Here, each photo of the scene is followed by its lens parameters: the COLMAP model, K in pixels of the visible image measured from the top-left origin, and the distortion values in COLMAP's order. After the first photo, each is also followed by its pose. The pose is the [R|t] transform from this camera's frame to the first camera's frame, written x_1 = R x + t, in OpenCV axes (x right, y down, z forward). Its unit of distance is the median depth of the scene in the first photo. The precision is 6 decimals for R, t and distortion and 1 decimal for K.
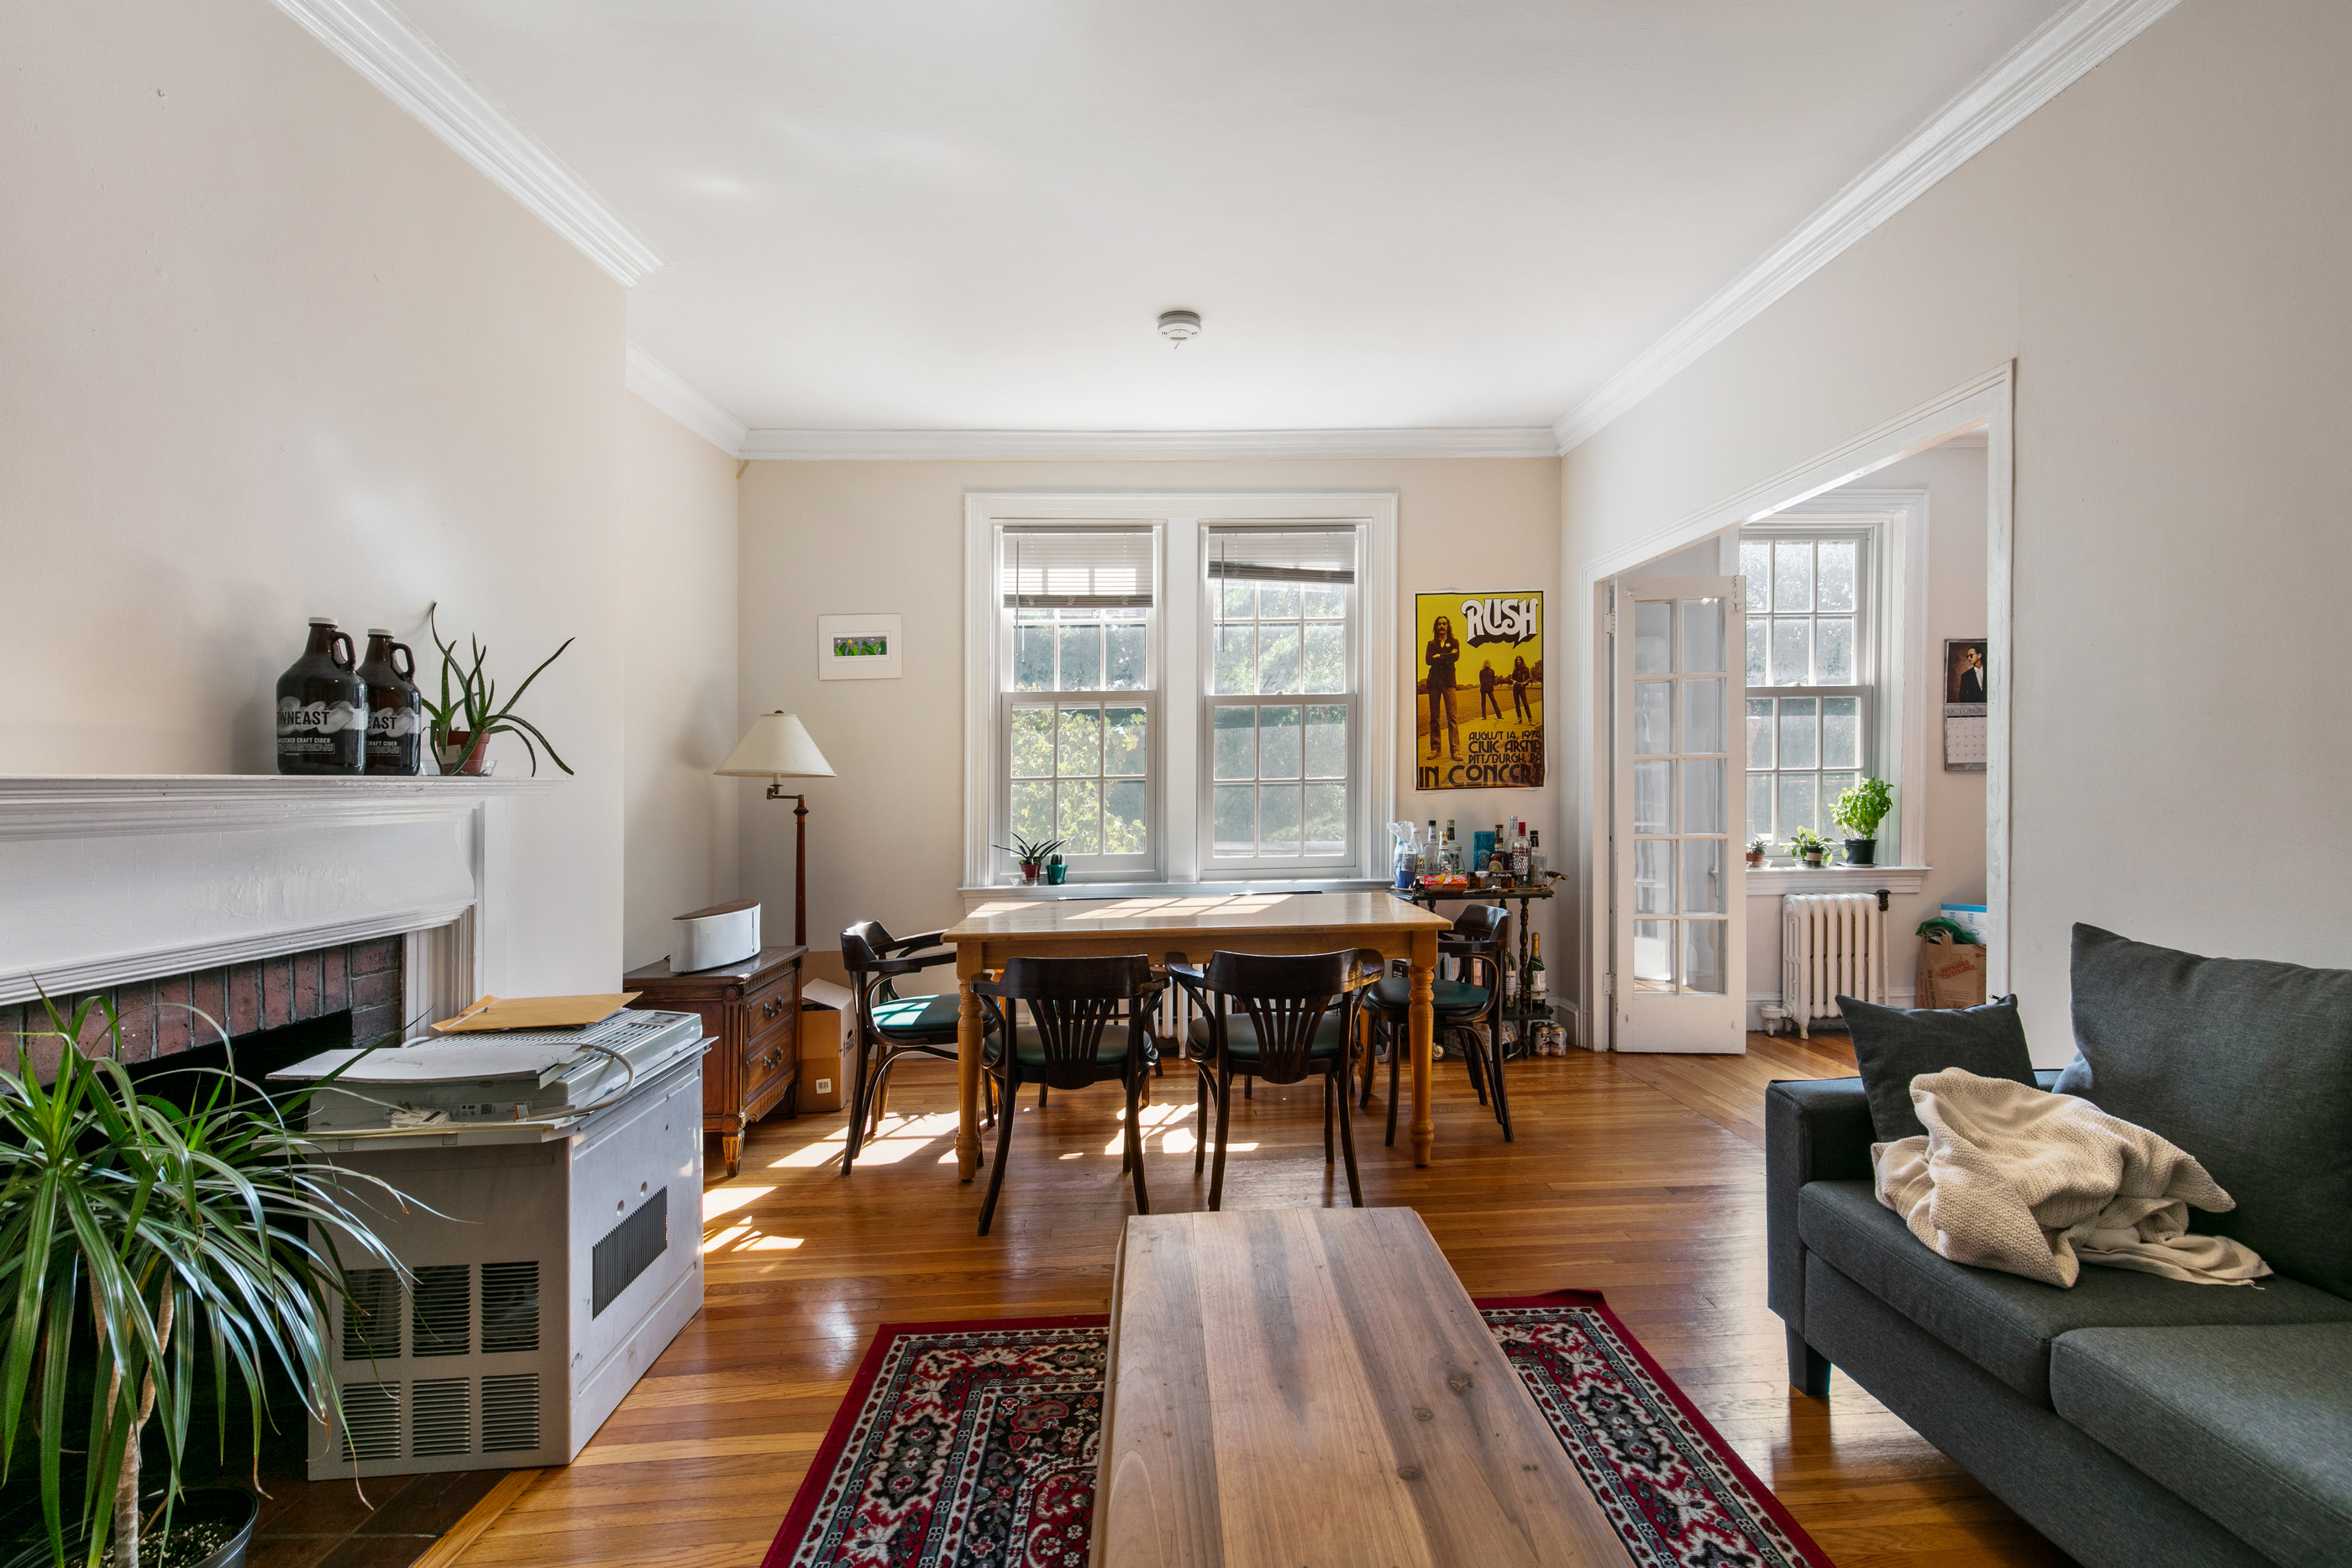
lens RADIAL K [[1067.4, 0, 1183.3], [0, 1067.4, 798.5], [0, 0, 1]] dist [0.016321, -0.003177]
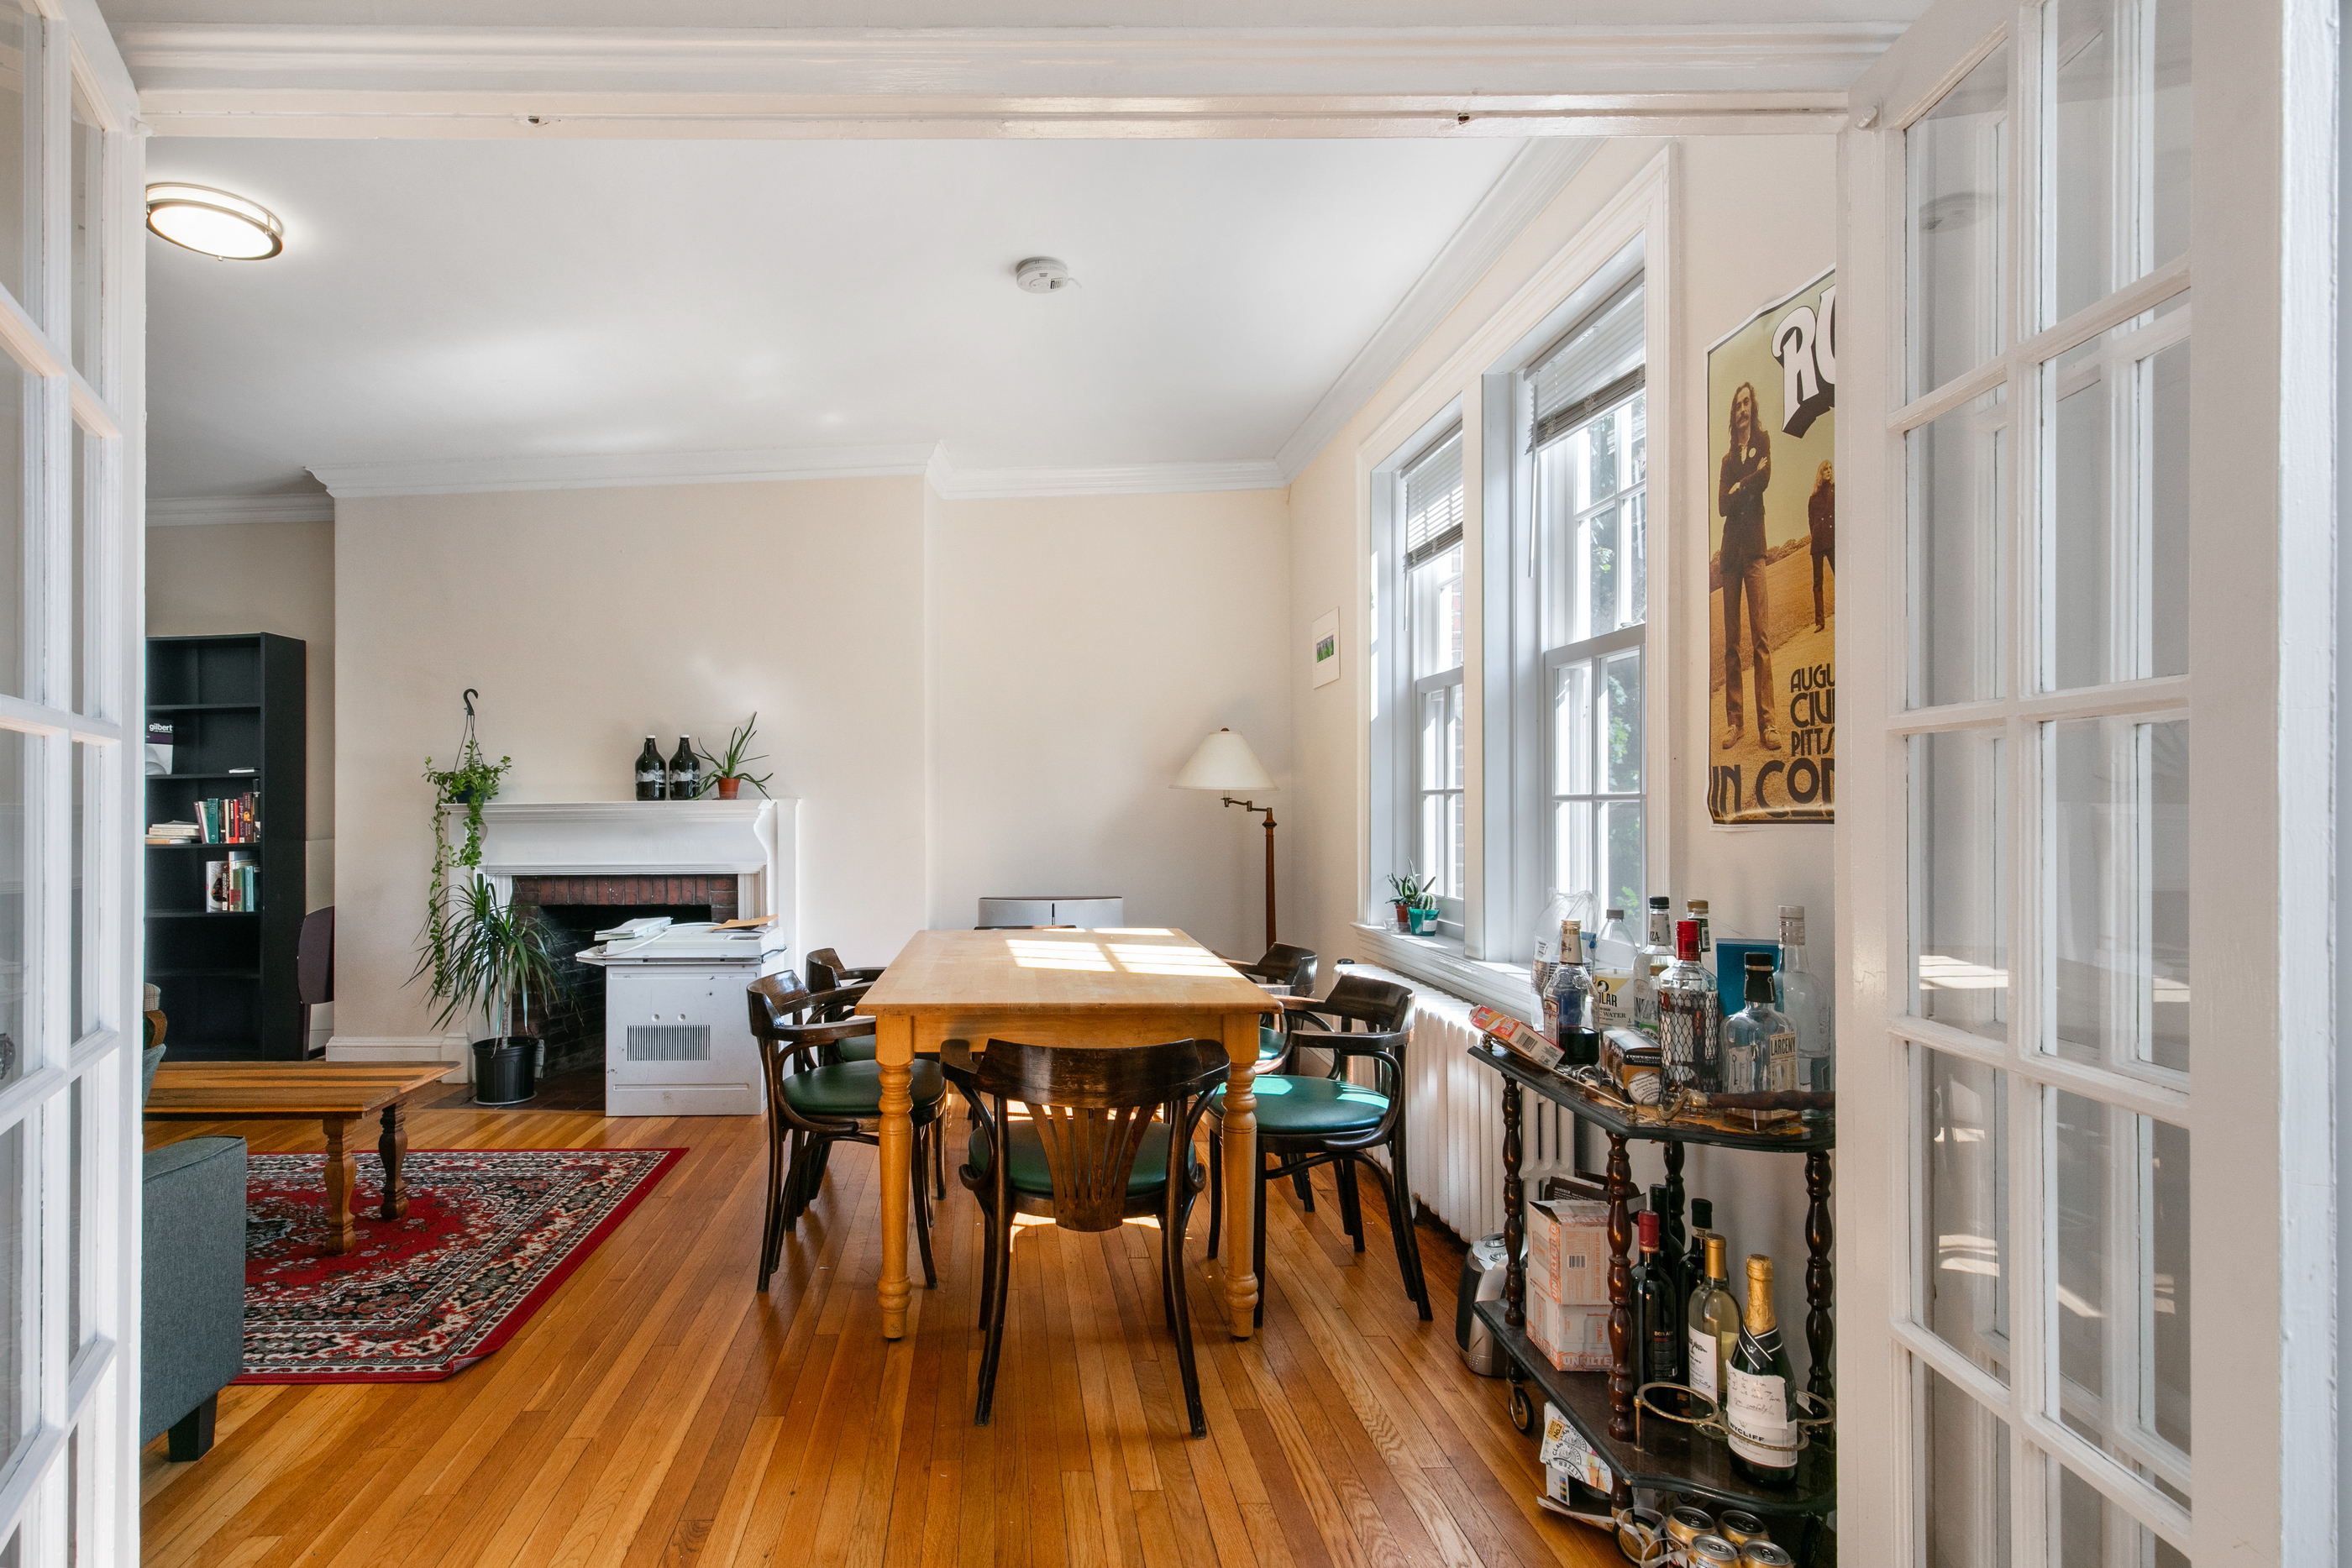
lens RADIAL K [[1130.9, 0, 1006.6], [0, 1130.9, 774.2], [0, 0, 1]] dist [0.009967, -0.001034]
pose [[-0.039446, -0.010432, -0.999167, 0.676030], [-0.001812, 0.999945, -0.010369, -0.021940], [0.999220, 0.001401, -0.039463, 0.750835]]
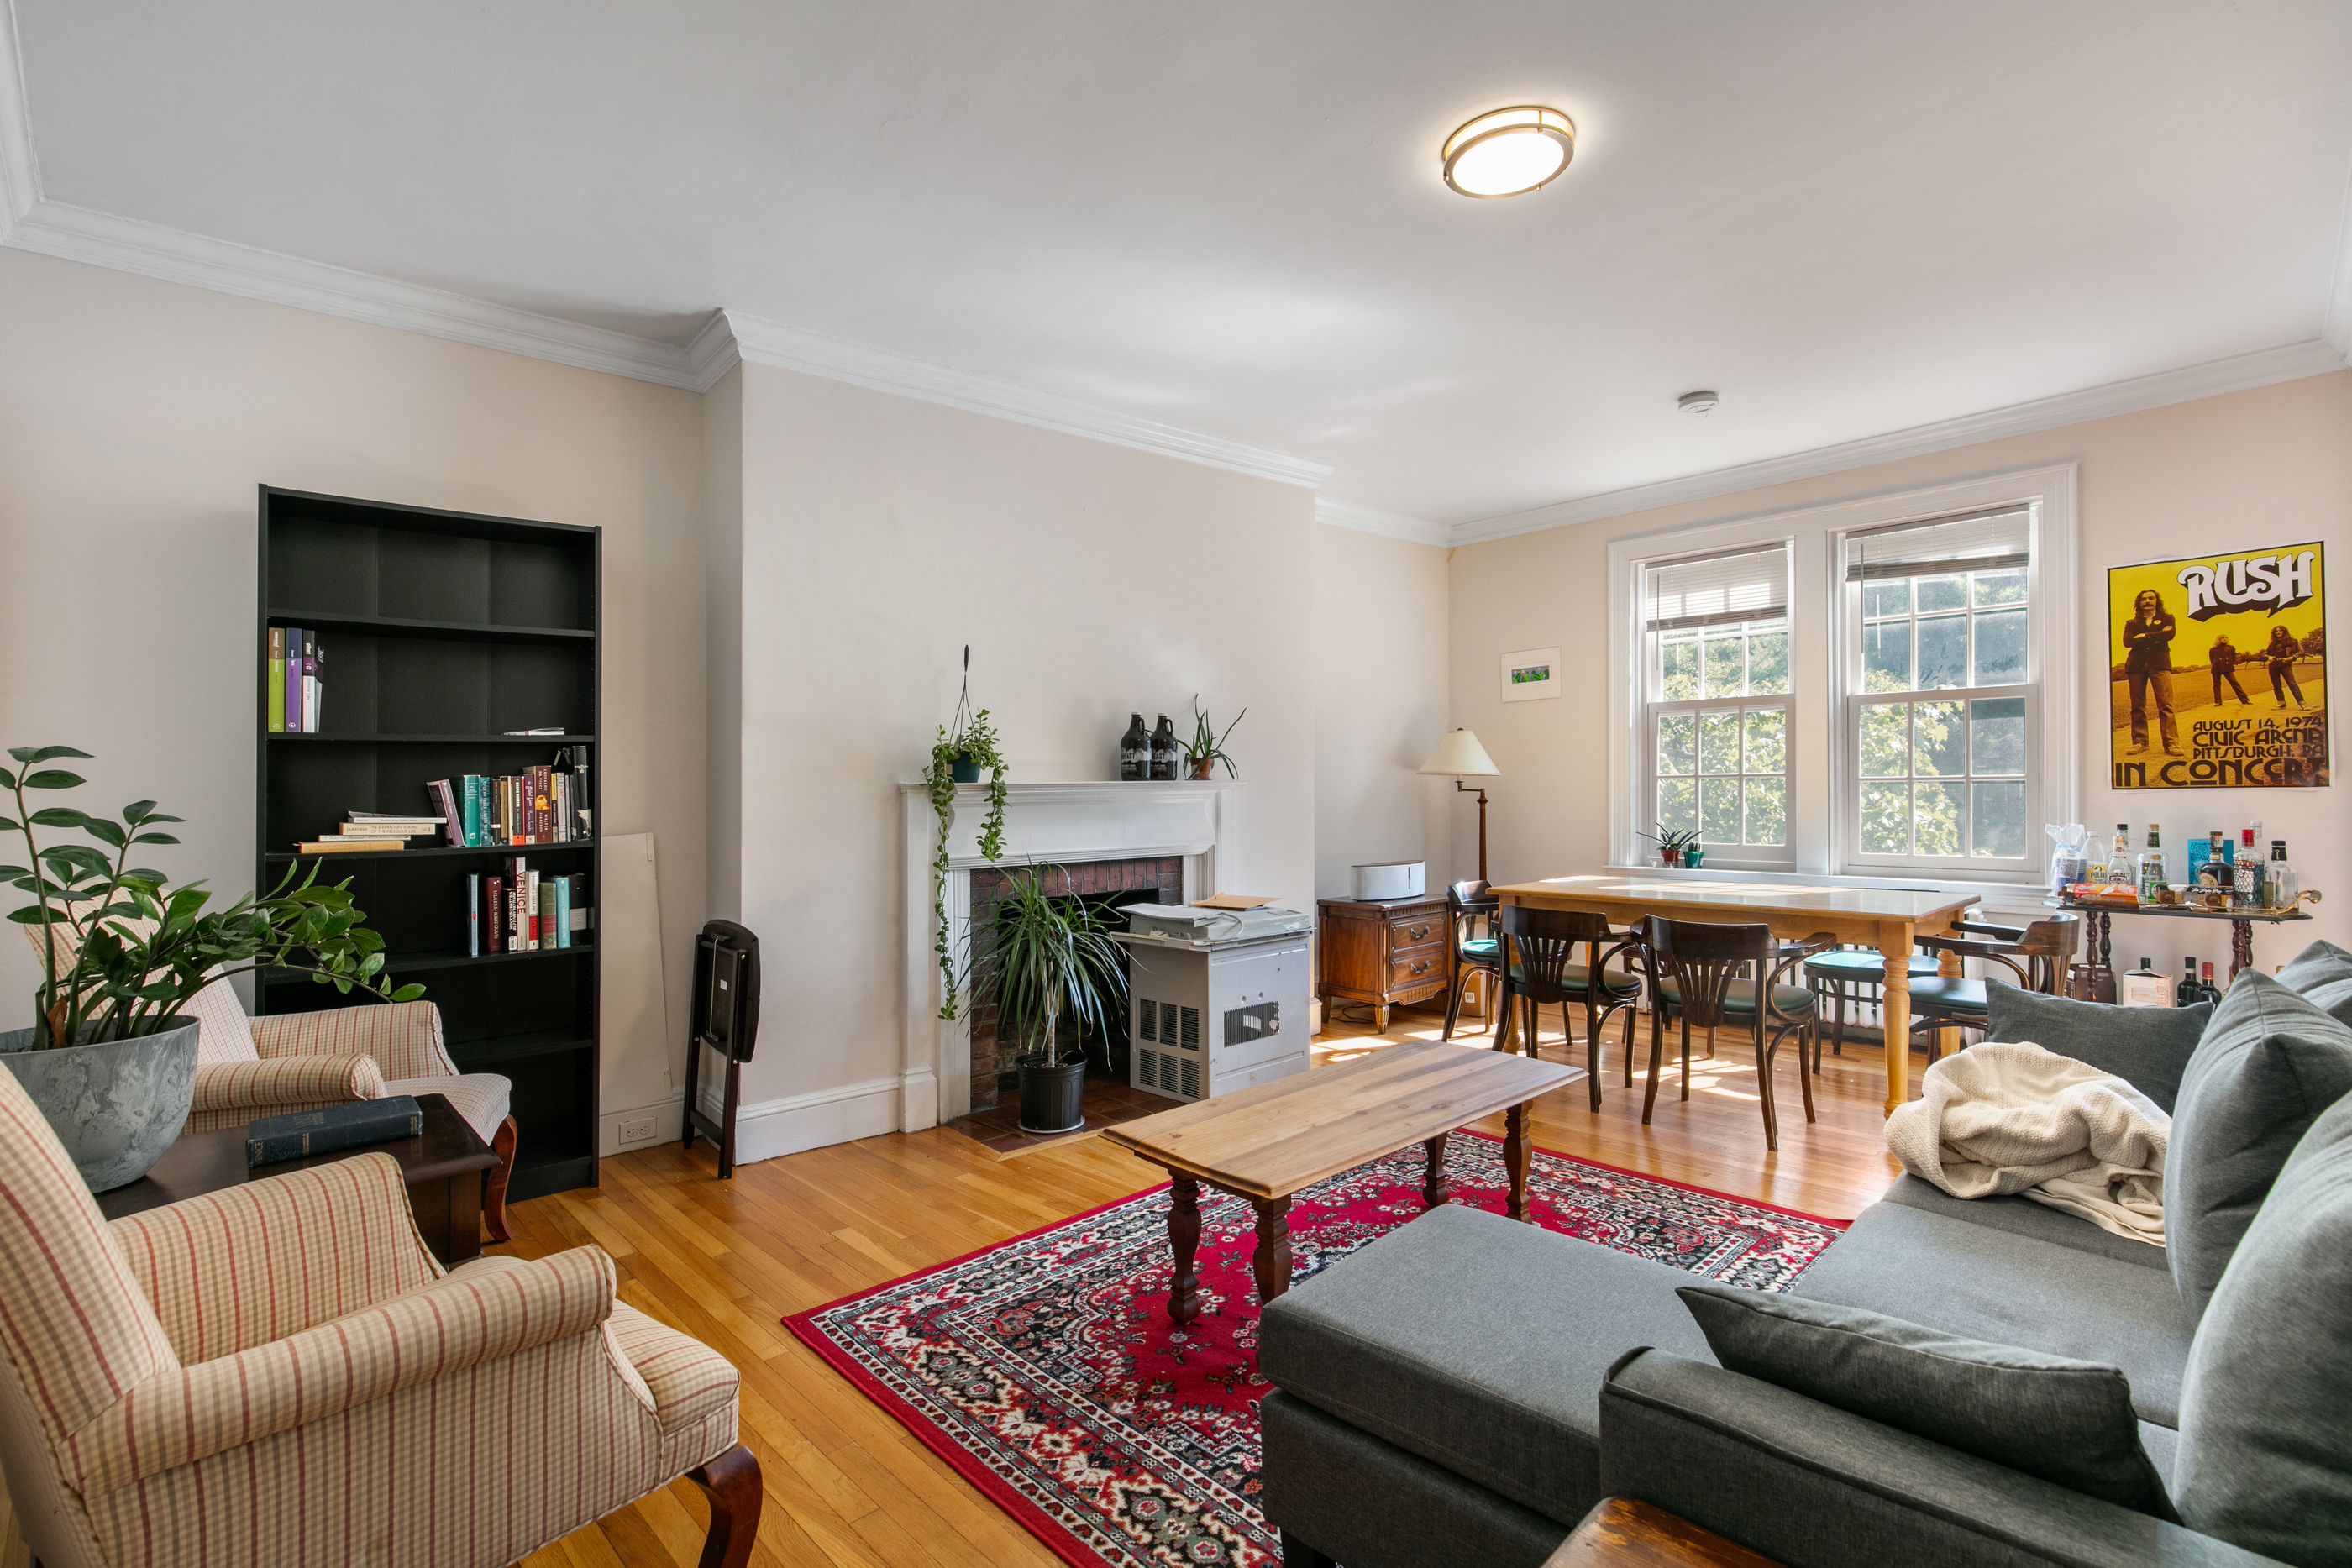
lens RADIAL K [[1067.4, 0, 1178.7], [0, 1067.4, 756.3], [0, 0, 1]] dist [0.016321, -0.003177]
pose [[0.661085, -0.013492, -0.750190, 0.381027], [-0.008048, 0.999653, -0.025070, -0.006676], [0.750268, 0.022611, 0.660747, -0.171954]]
